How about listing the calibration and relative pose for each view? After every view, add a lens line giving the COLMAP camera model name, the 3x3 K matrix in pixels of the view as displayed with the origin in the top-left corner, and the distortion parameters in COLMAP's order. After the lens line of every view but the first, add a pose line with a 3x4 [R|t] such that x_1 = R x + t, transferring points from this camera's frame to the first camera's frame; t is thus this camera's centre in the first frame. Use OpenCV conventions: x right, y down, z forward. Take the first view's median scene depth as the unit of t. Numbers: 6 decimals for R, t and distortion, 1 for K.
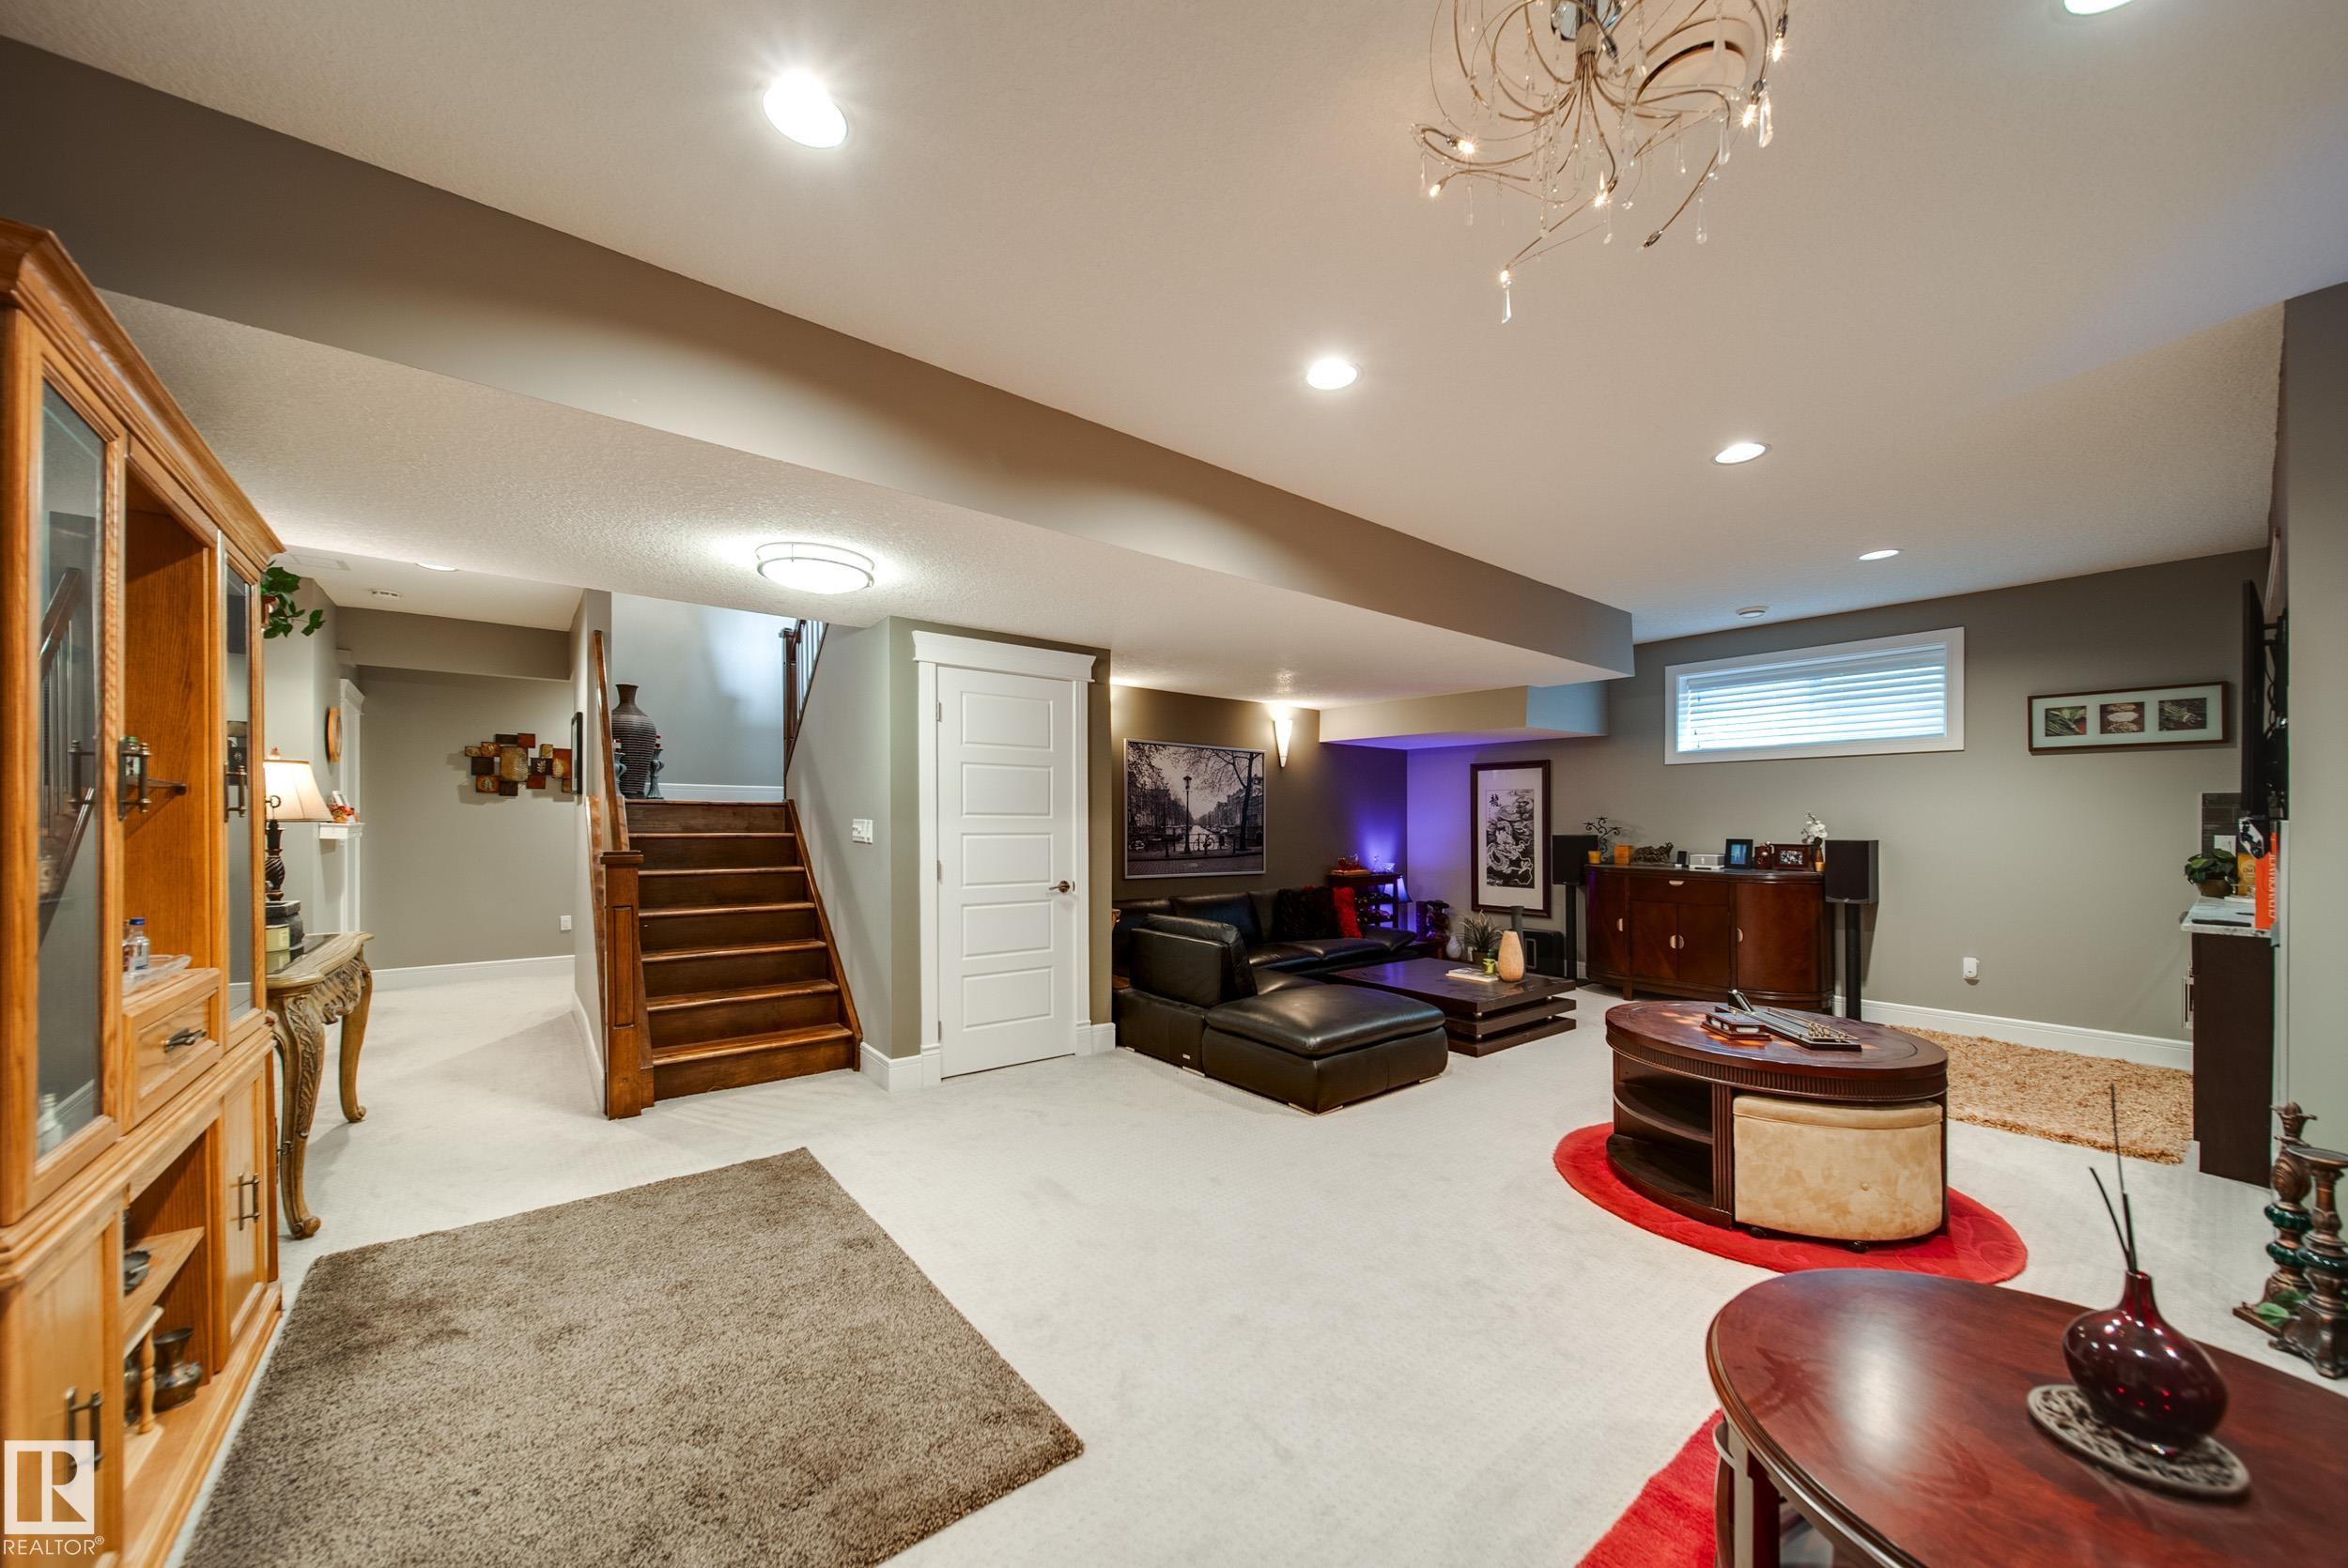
lens RADIAL K [[831.0, 0, 1168.6], [0, 831.0, 833.4], [0, 0, 1]] dist [-0.001498, -0.000704]
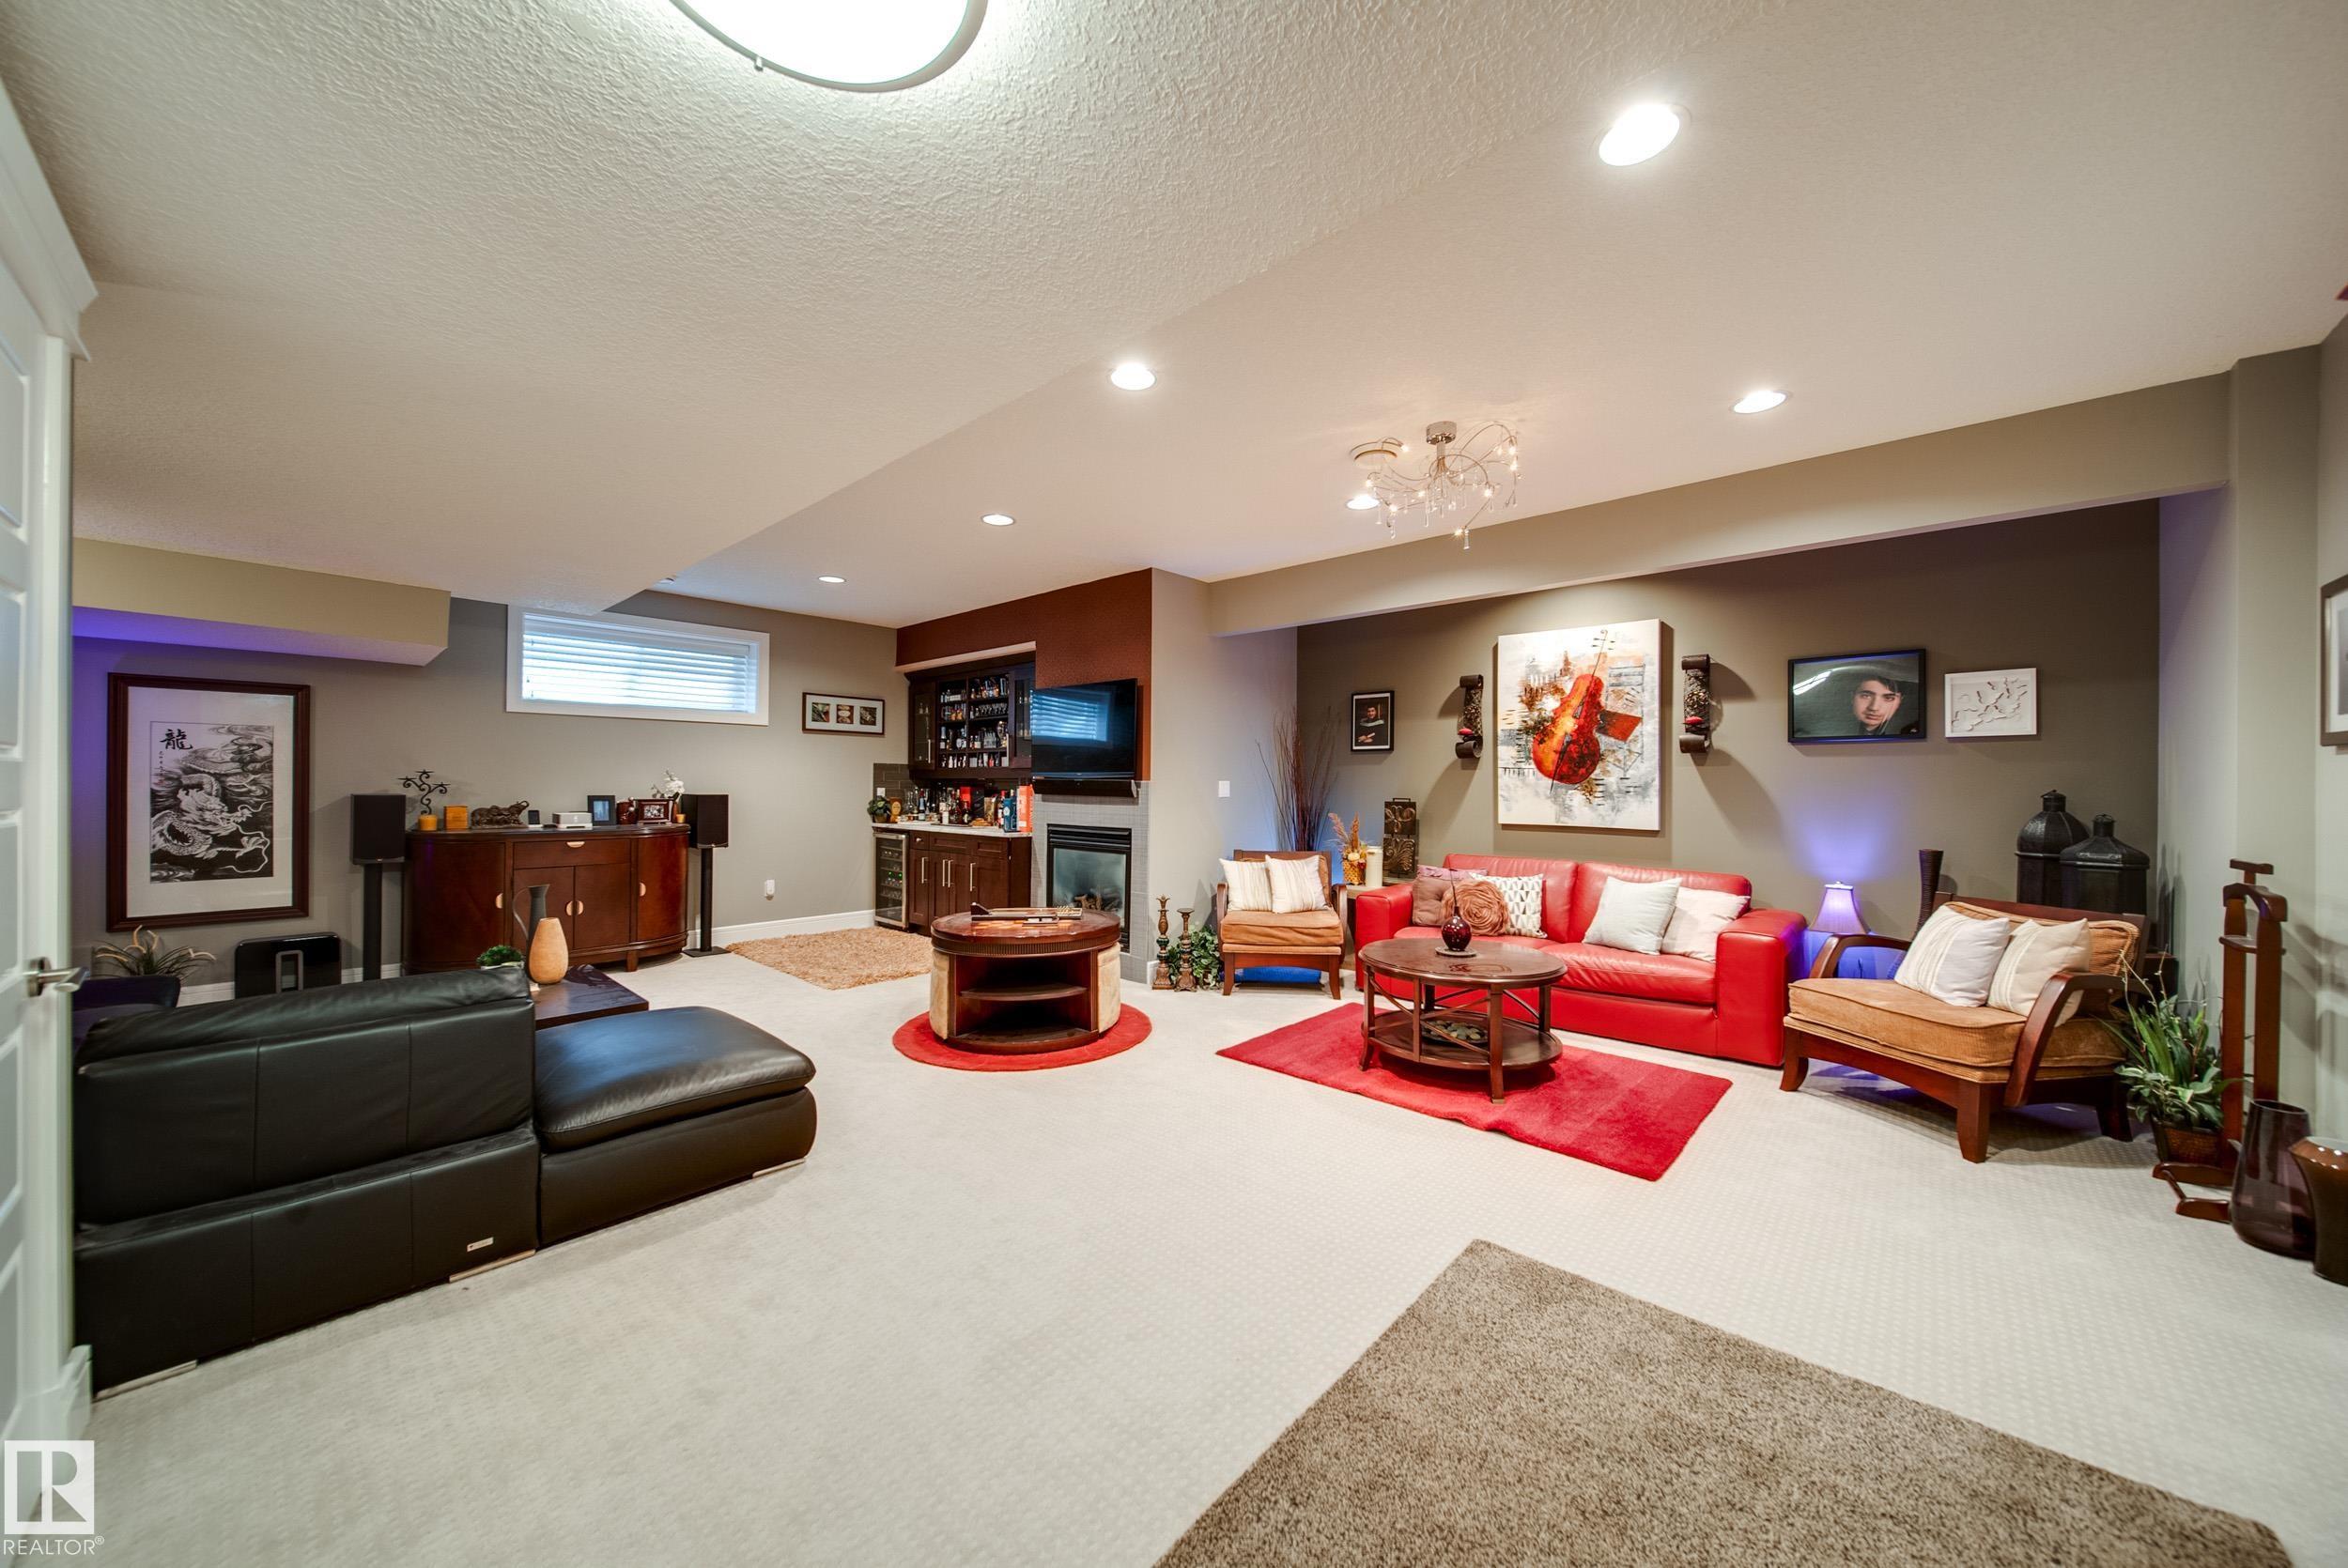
lens RADIAL K [[831.0, 0, 1166.1], [0, 831.0, 779.3], [0, 0, 1]] dist [-0.001498, -0.000704]
pose [[-0.158501, 0.002512, 0.987356, -0.360023], [0.006838, 0.999976, -0.001446, -0.005735], [-0.987335, 0.006522, -0.158514, 0.446538]]
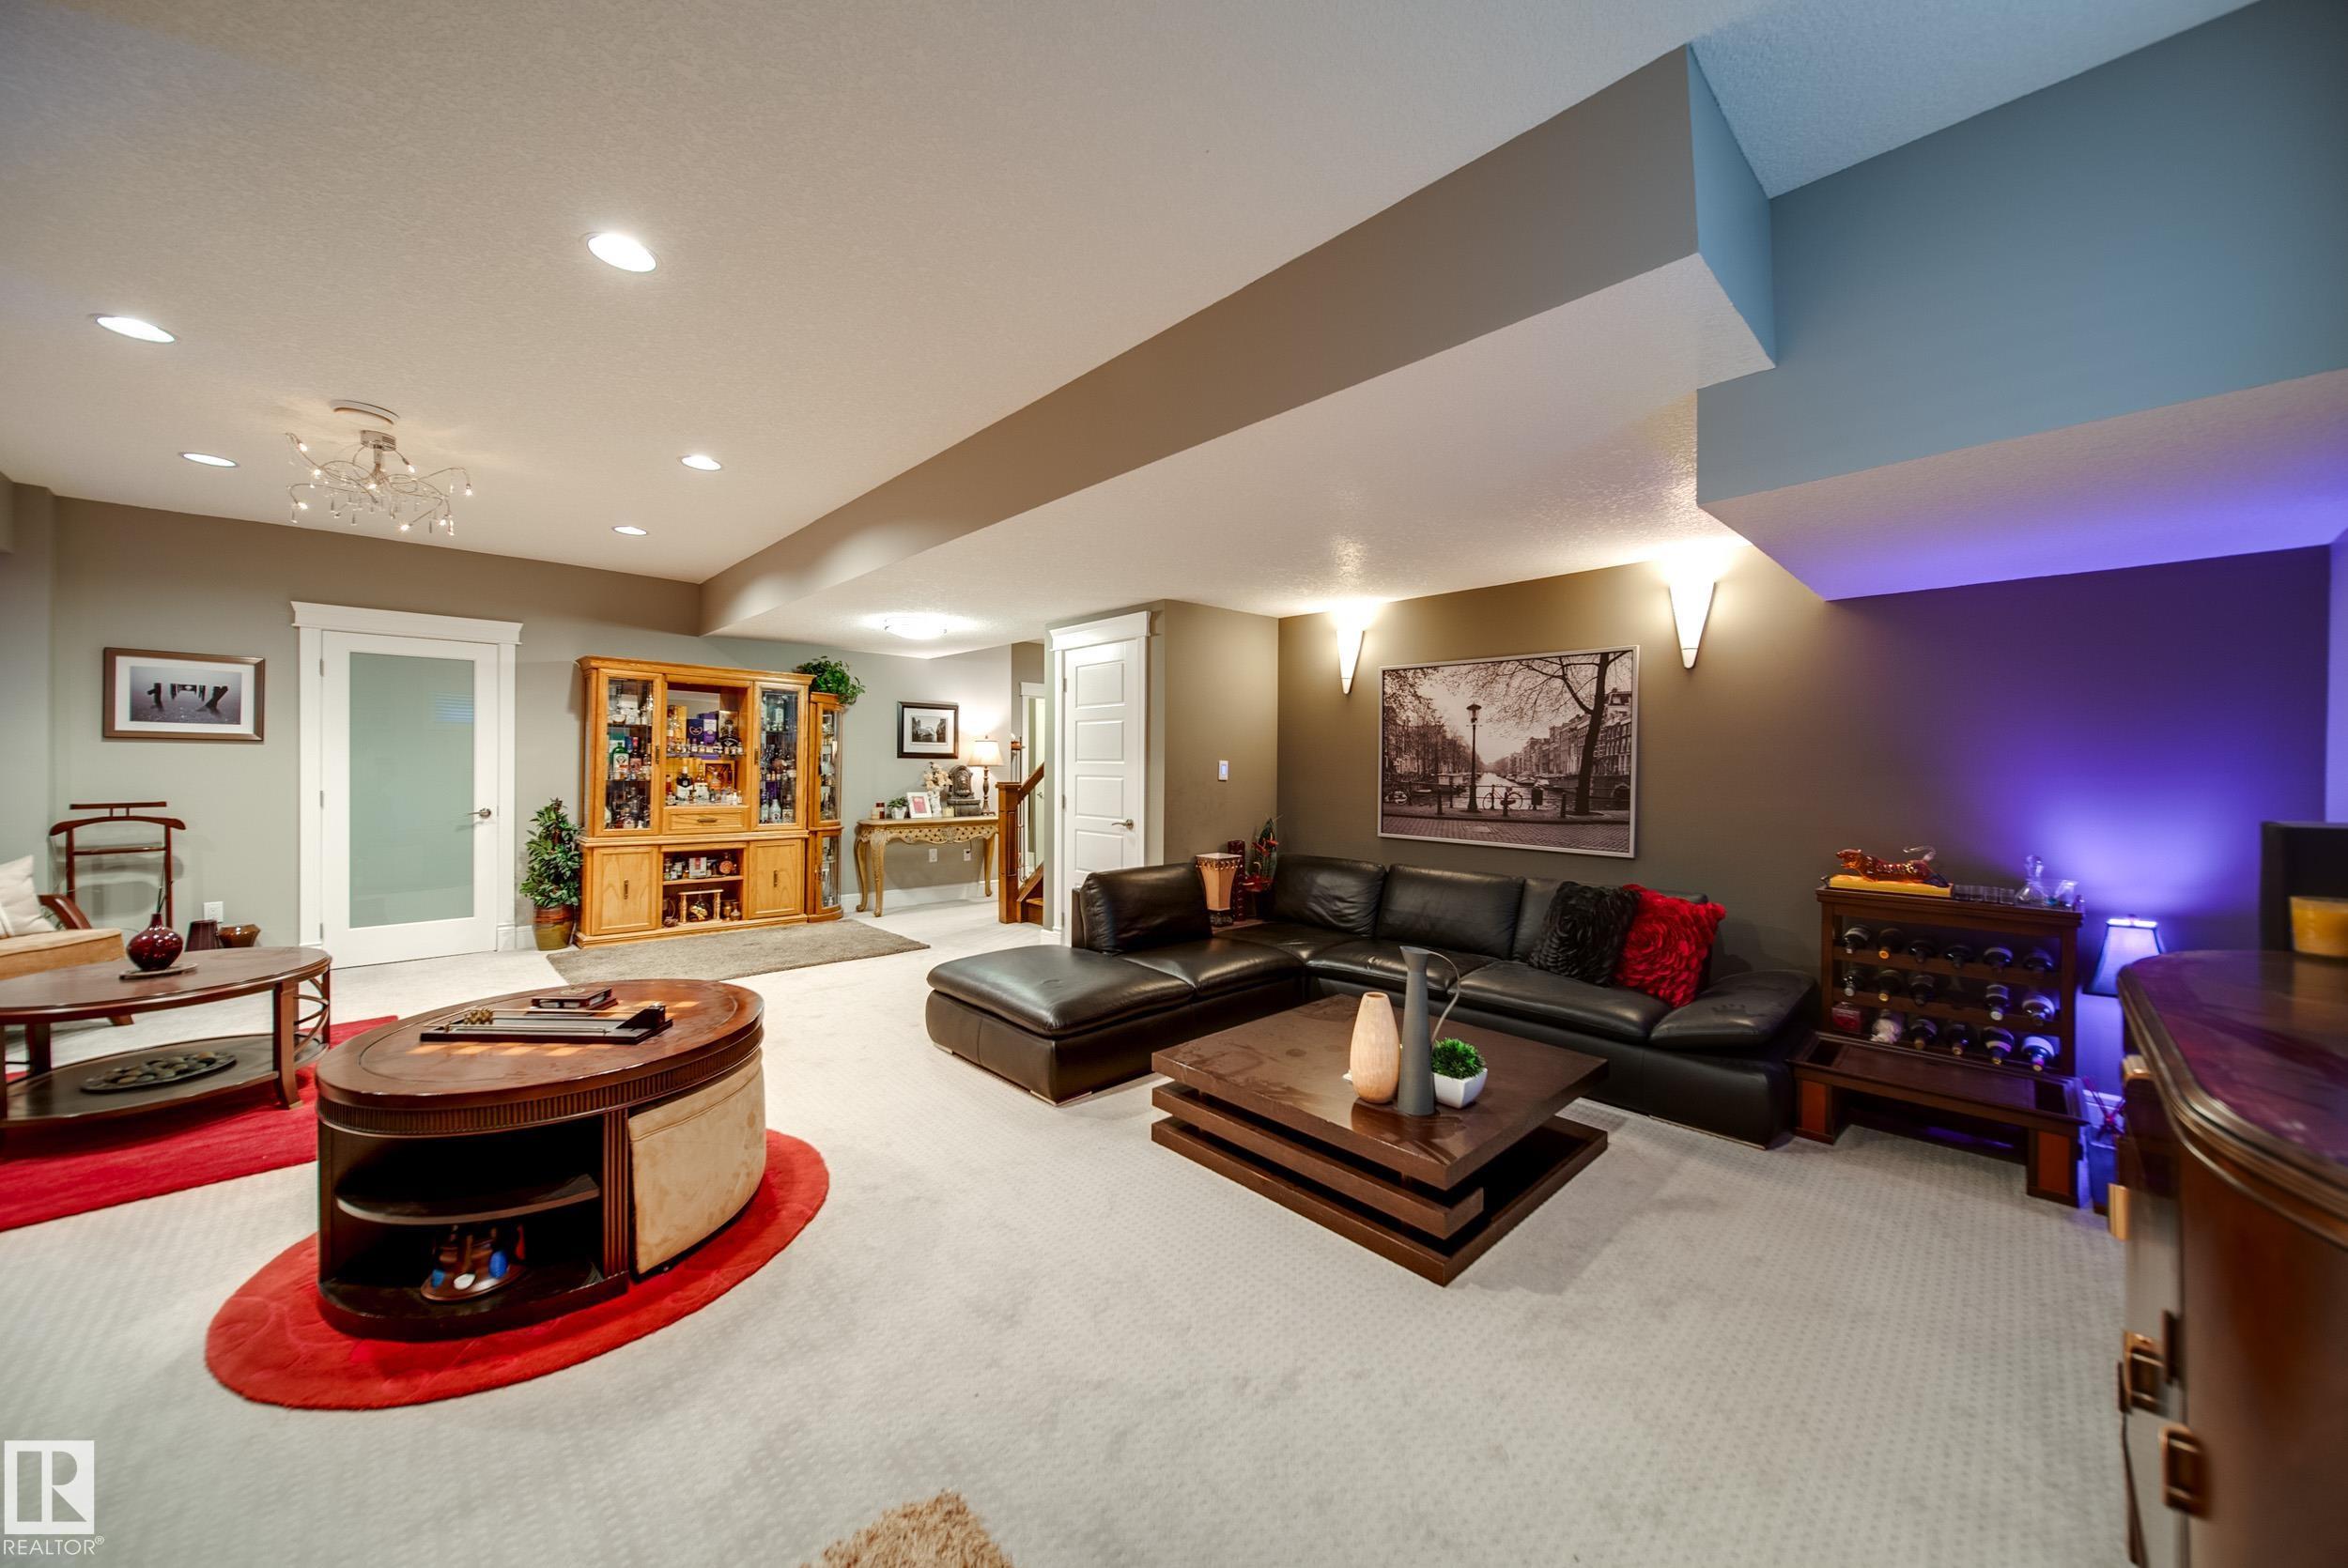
lens RADIAL K [[831.0, 0, 1175.1], [0, 831.0, 771.2], [0, 0, 1]] dist [-0.001498, -0.000704]
pose [[0.096664, 0.003839, -0.995310, 0.709906], [-0.019152, 0.999815, 0.001997, -0.007760], [0.995133, 0.018869, 0.096720, 0.676280]]
